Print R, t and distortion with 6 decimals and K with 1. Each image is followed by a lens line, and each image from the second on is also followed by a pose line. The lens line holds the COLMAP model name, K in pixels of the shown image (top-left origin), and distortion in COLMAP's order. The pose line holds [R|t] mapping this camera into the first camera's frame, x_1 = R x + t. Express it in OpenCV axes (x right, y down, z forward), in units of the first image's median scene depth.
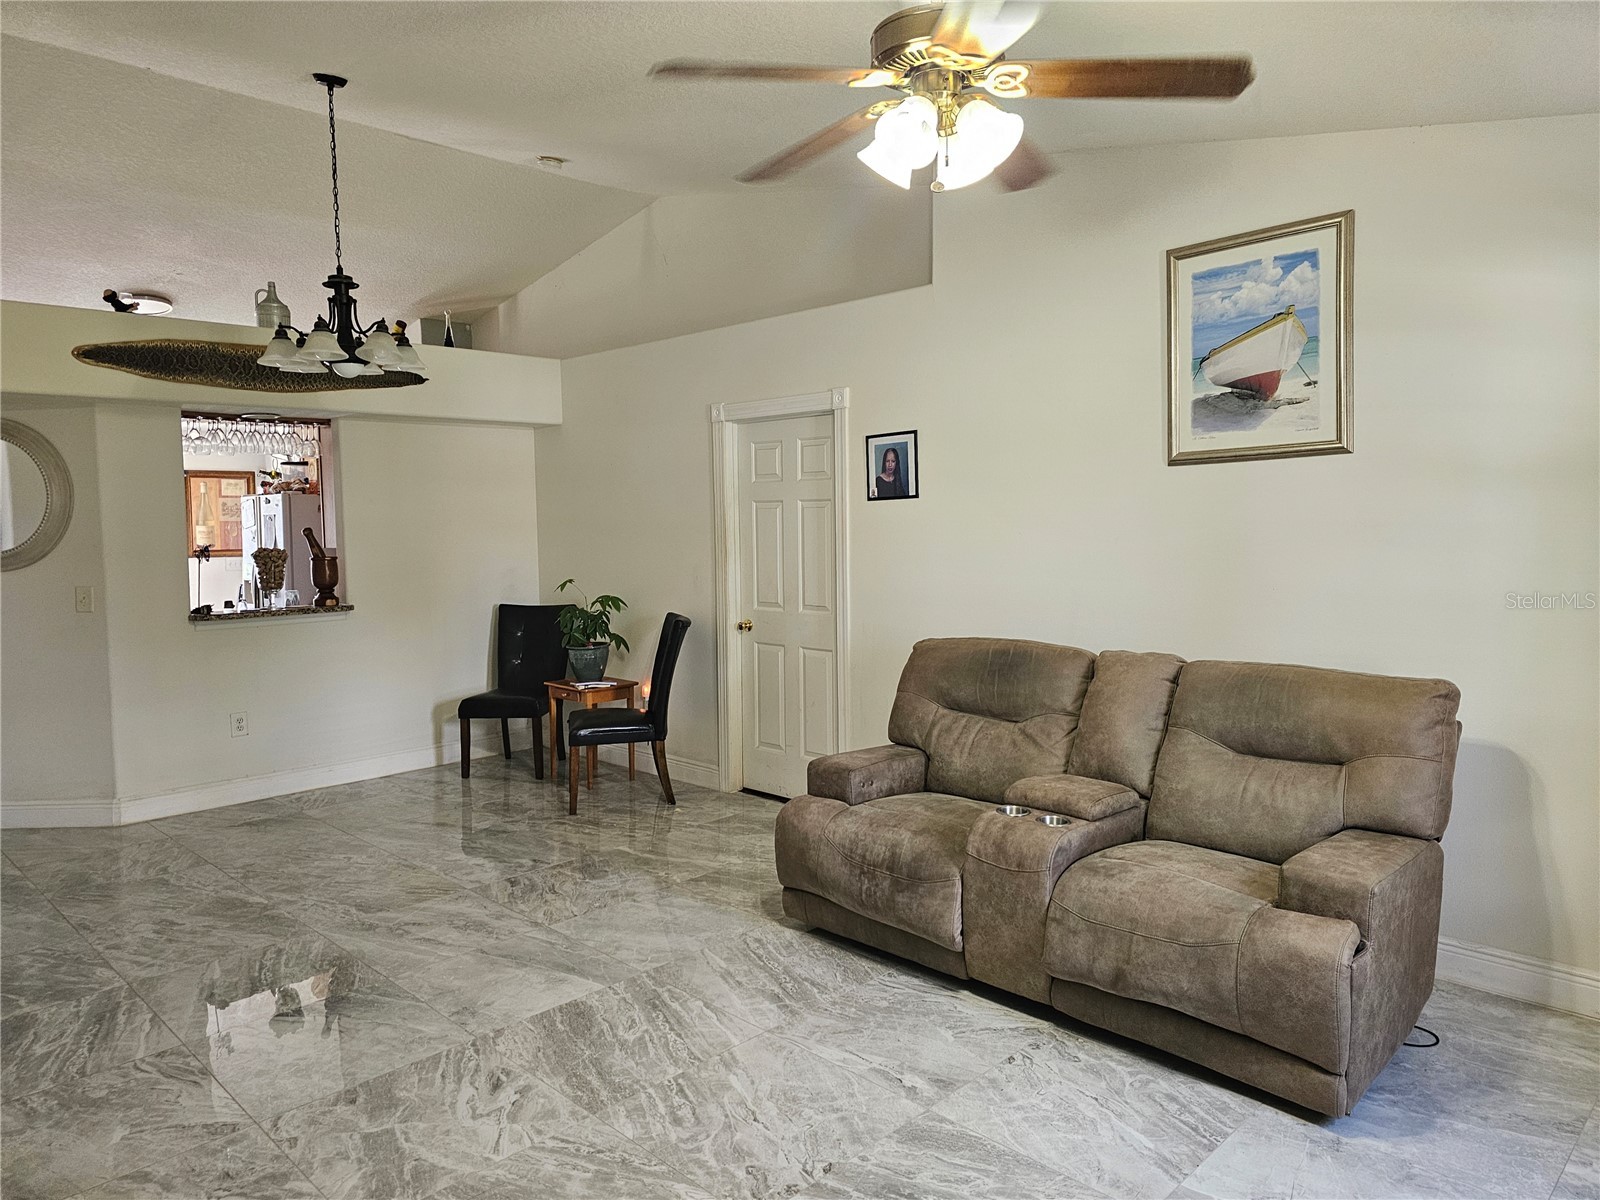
lens RADIAL K [[1061.9, 0, 810.3], [0, 1061.9, 586.1], [0, 0, 1]] dist [0.060182, -0.049263]
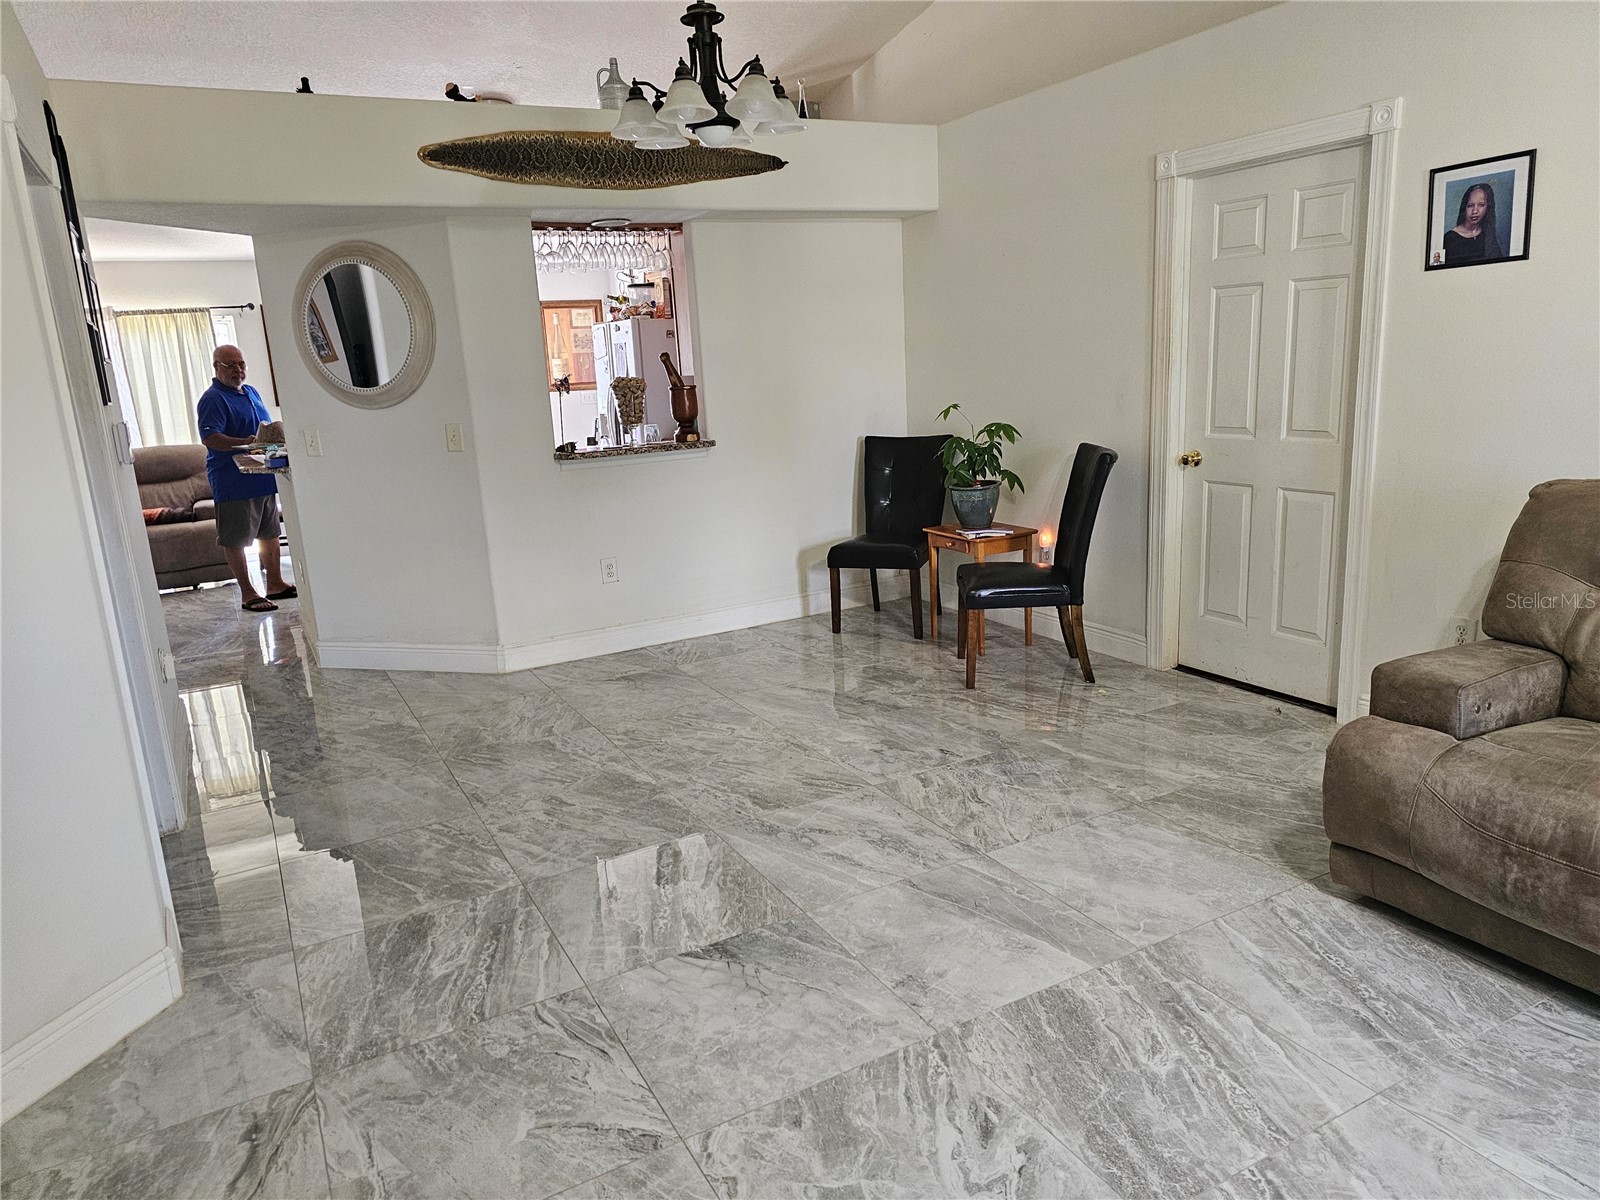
lens RADIAL K [[1061.9, 0, 798.6], [0, 1061.9, 599.1], [0, 0, 1]] dist [0.060182, -0.049263]
pose [[0.956372, 0.027743, -0.290831, -0.131434], [0.023247, 0.985098, 0.170415, -0.001449], [0.291224, -0.169741, 0.941476, 0.220377]]
